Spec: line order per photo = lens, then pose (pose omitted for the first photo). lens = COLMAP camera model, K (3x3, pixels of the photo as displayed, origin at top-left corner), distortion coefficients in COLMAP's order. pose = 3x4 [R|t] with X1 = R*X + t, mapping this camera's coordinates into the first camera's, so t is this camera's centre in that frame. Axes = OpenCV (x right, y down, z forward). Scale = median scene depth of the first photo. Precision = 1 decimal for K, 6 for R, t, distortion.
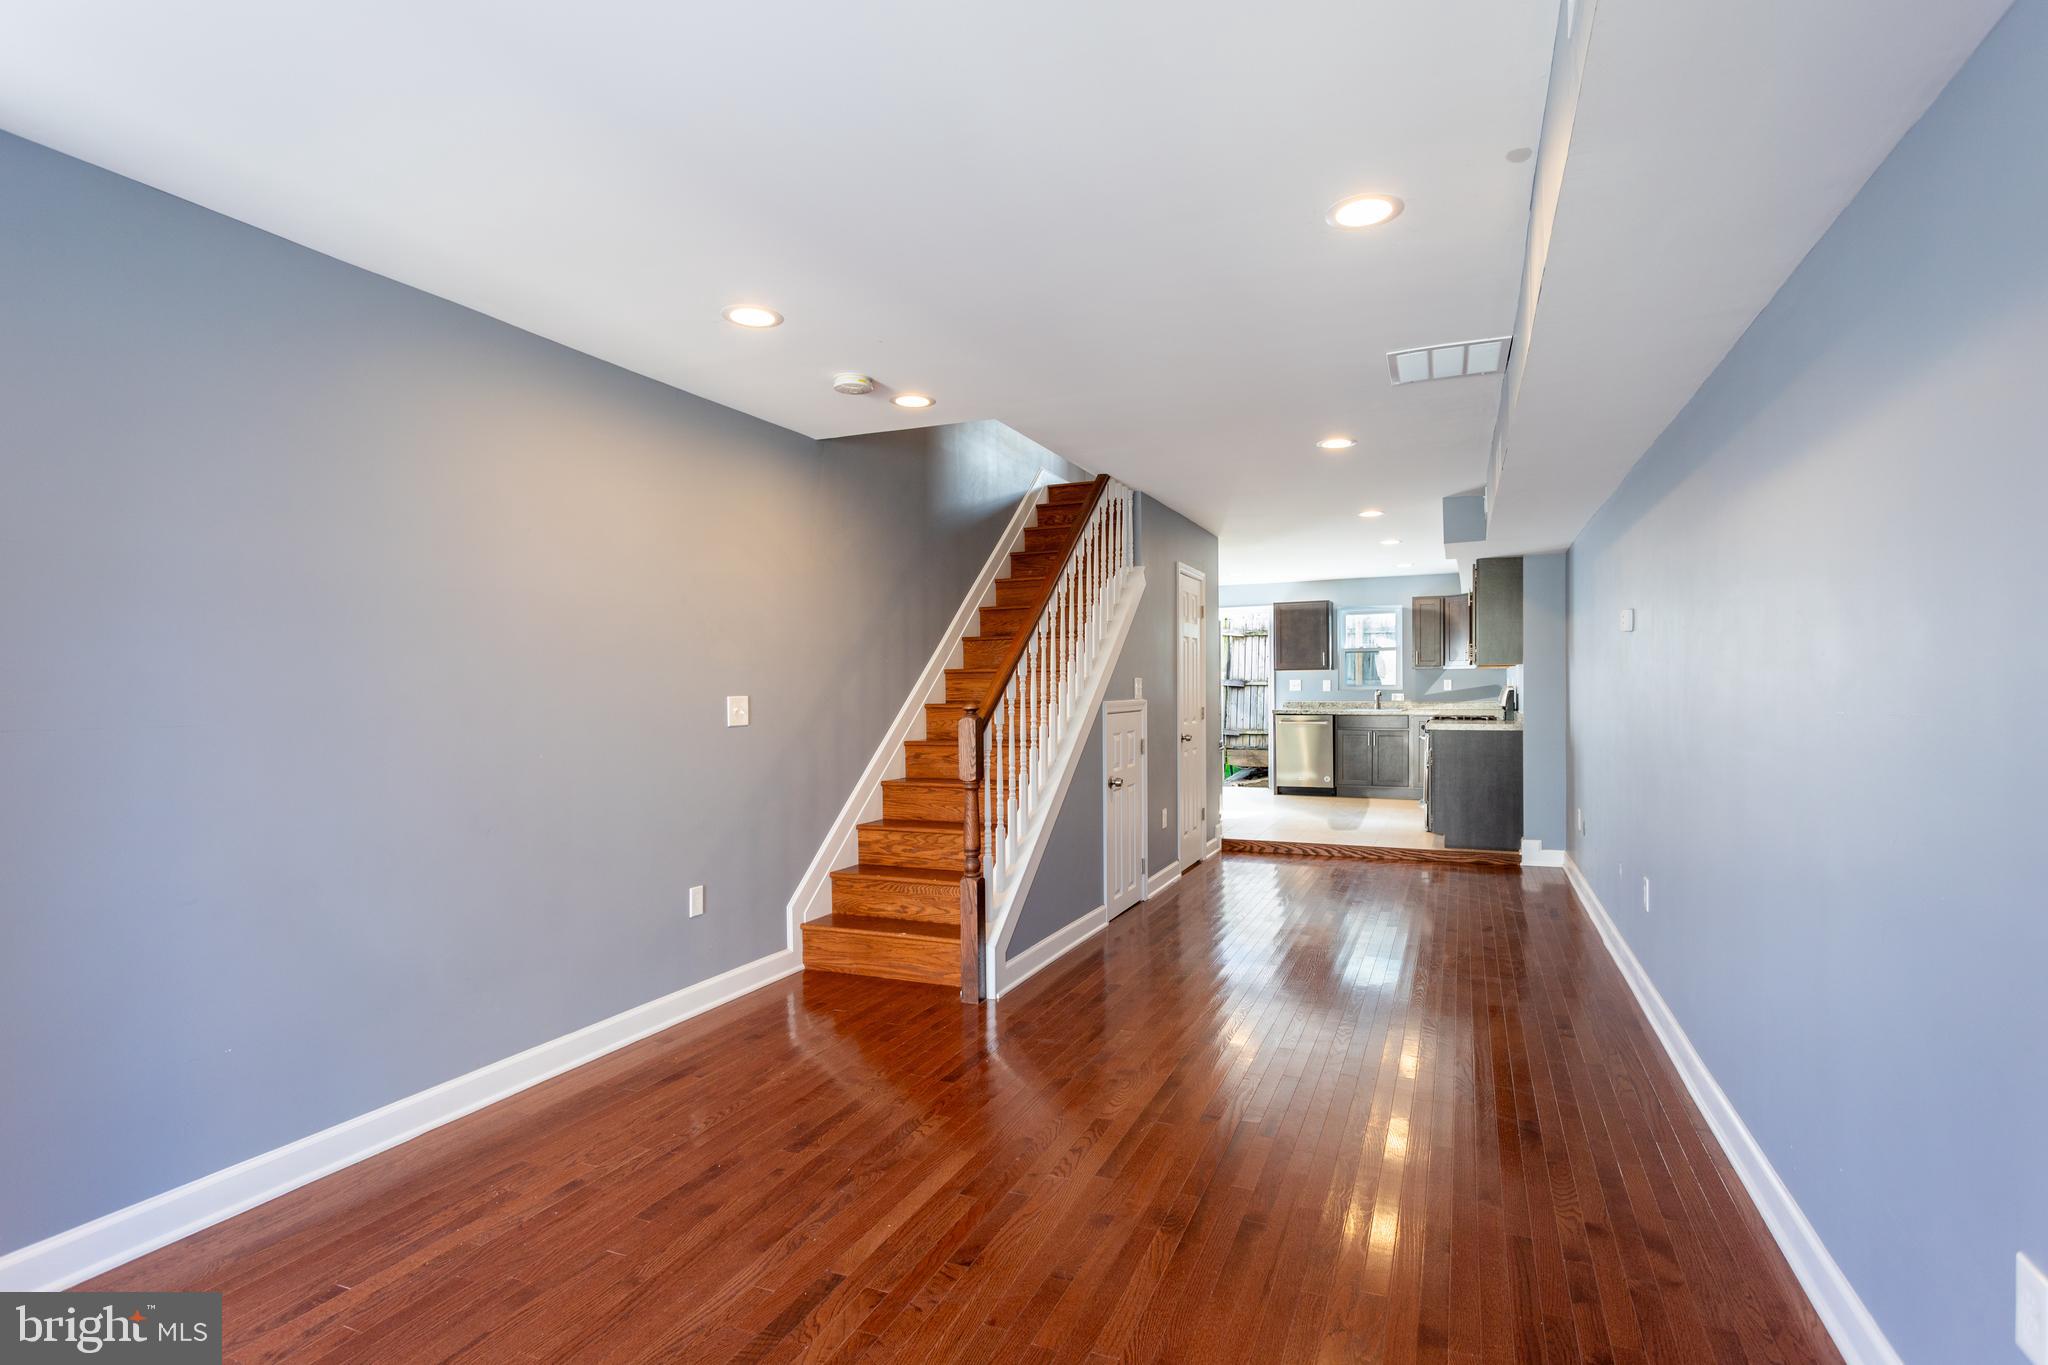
lens RADIAL K [[1005.2, 0, 1036.7], [0, 1005.2, 700.6], [0, 0, 1]] dist [0.001232, 0.000496]
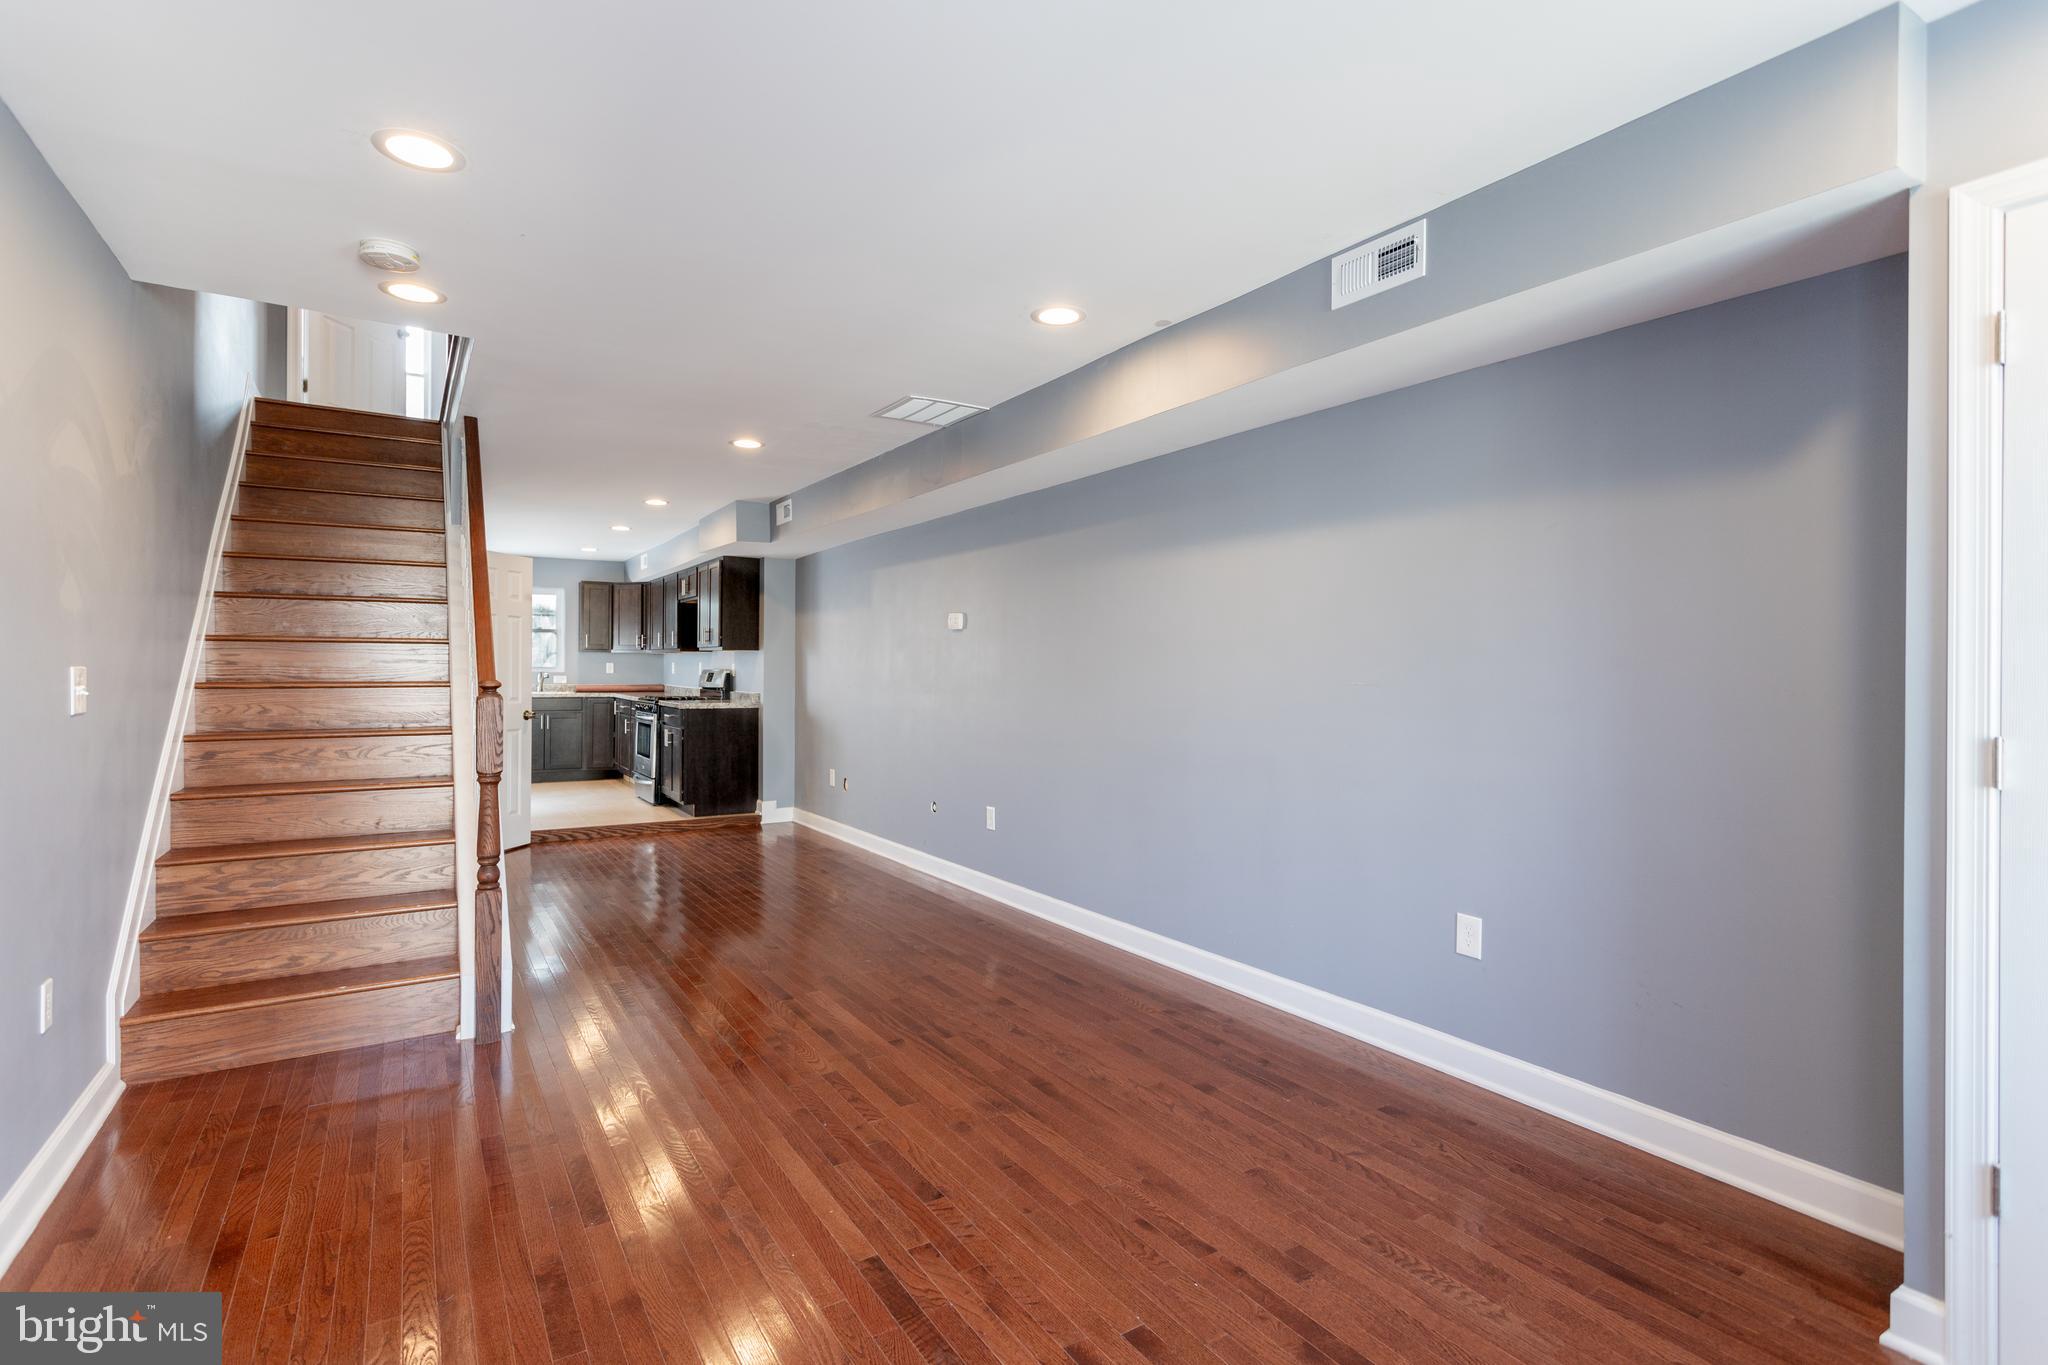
lens RADIAL K [[983.4, 0, 1024.0], [0, 983.4, 682.5], [0, 0, 1]] dist [0.000196, 0.000421]
pose [[0.565174, 0.003300, 0.824965, -0.400669], [-0.000325, 0.999993, -0.003777, 0.006661], [-0.824971, 0.001867, 0.565171, 0.148777]]
